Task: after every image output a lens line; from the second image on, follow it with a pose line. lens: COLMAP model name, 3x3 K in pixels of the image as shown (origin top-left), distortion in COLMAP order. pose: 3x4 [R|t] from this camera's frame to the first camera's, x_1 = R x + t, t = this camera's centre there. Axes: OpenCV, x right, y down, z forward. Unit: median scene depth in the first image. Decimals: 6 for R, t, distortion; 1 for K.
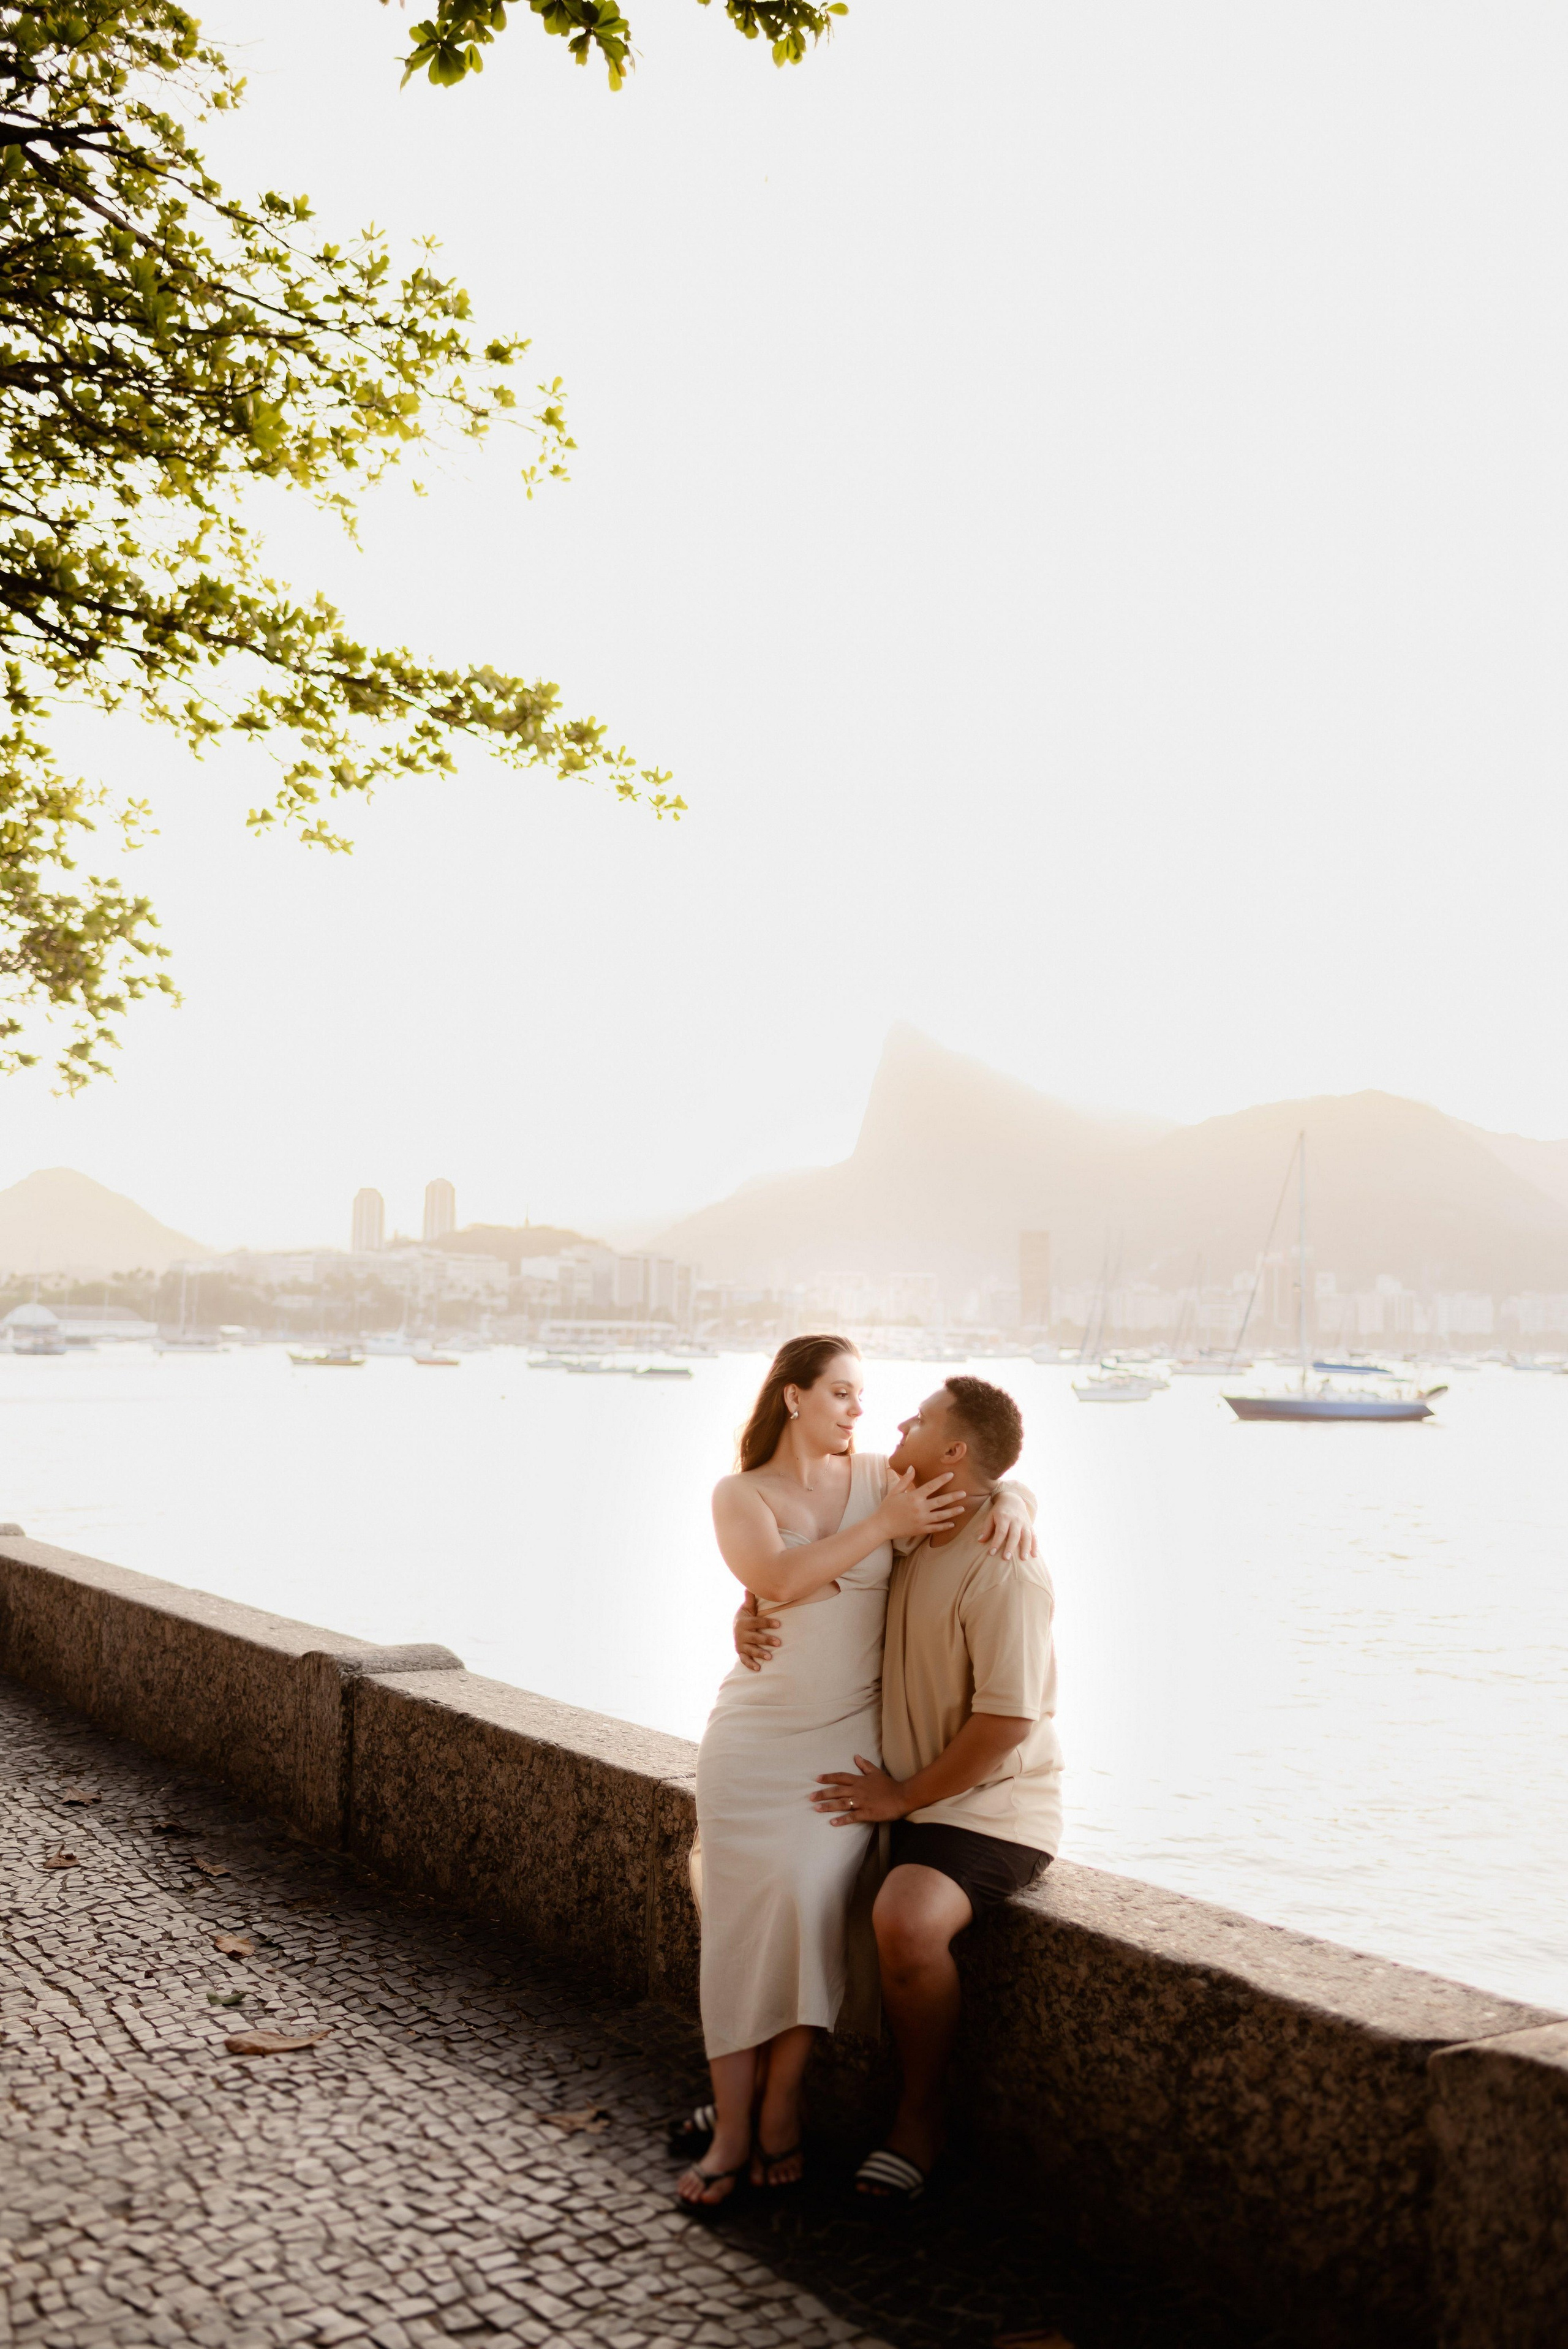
lens RADIAL K [[2238.9, 0, 779.5], [0, 2238.9, 1180.3], [0, 0, 1]] dist [0.005631, 0.000000]
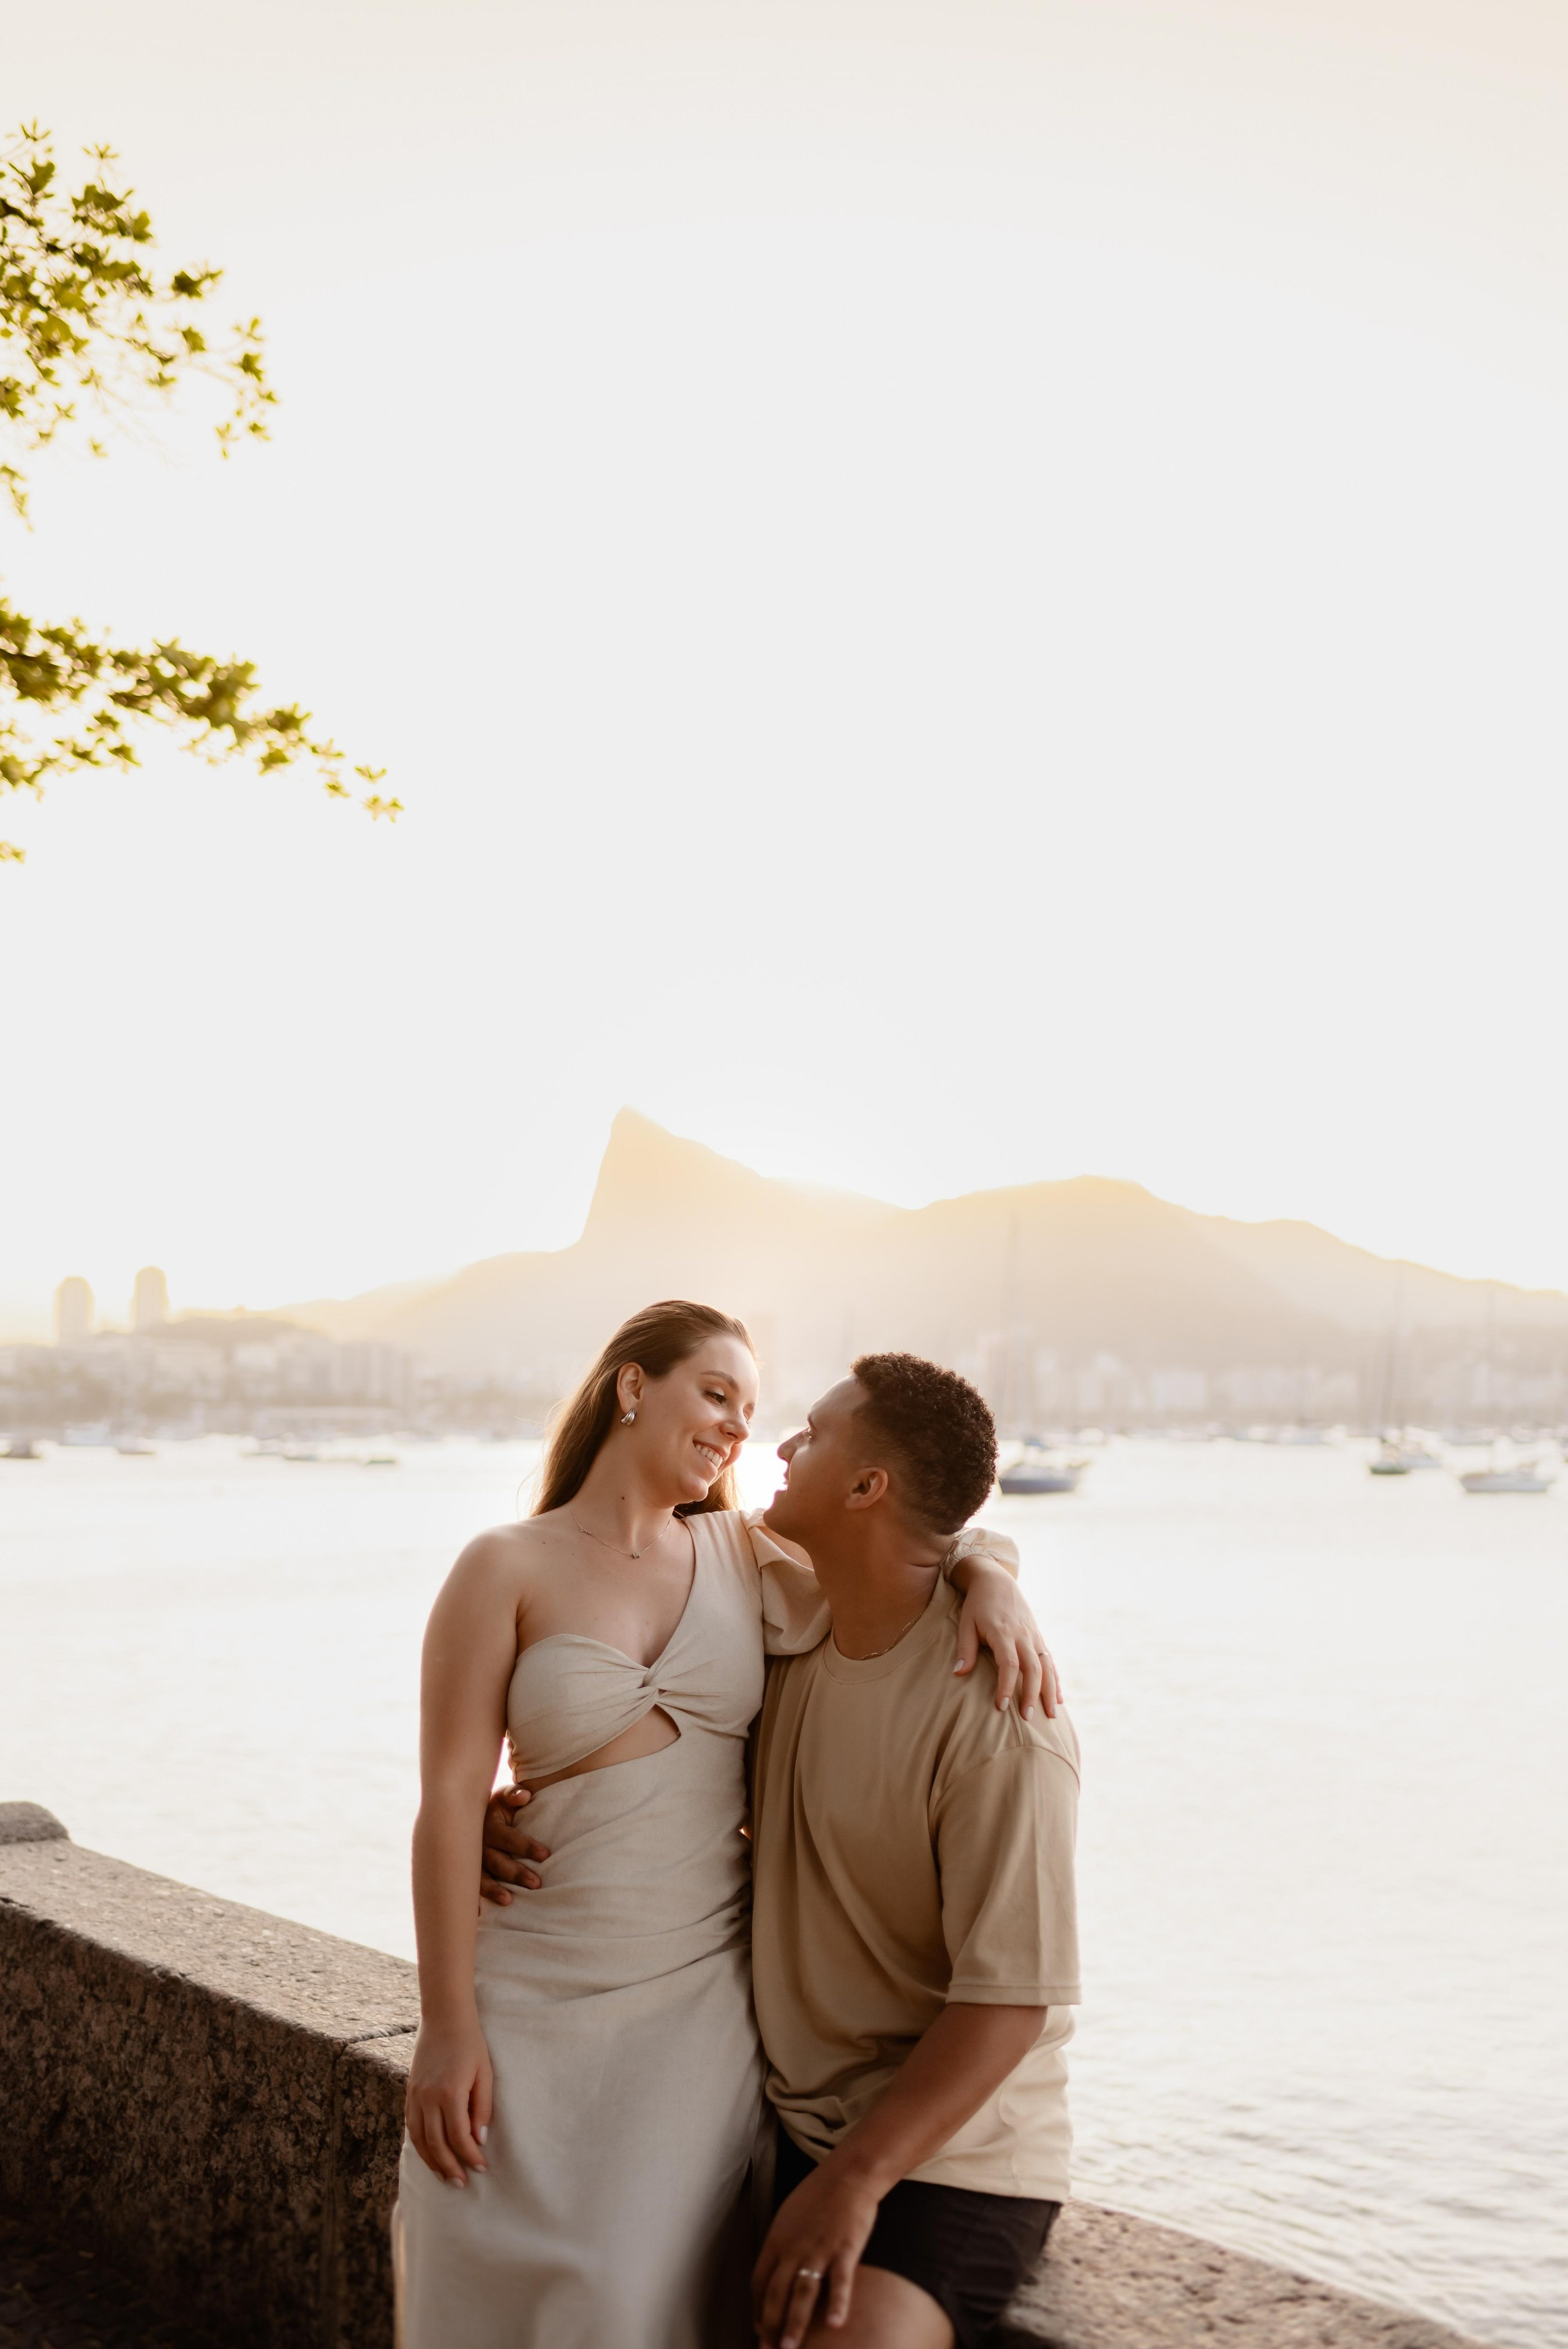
lens RADIAL K [[2238.9, 0, 780.2], [0, 2238.9, 1182.5], [0, 0, 1]] dist [0.005631, 0.000000]
pose [[0.992428, -0.002738, 0.122795, -0.002854], [0.007213, 0.999325, -0.036014, 0.016102], [-0.122613, 0.036627, 0.991778, 0.105460]]
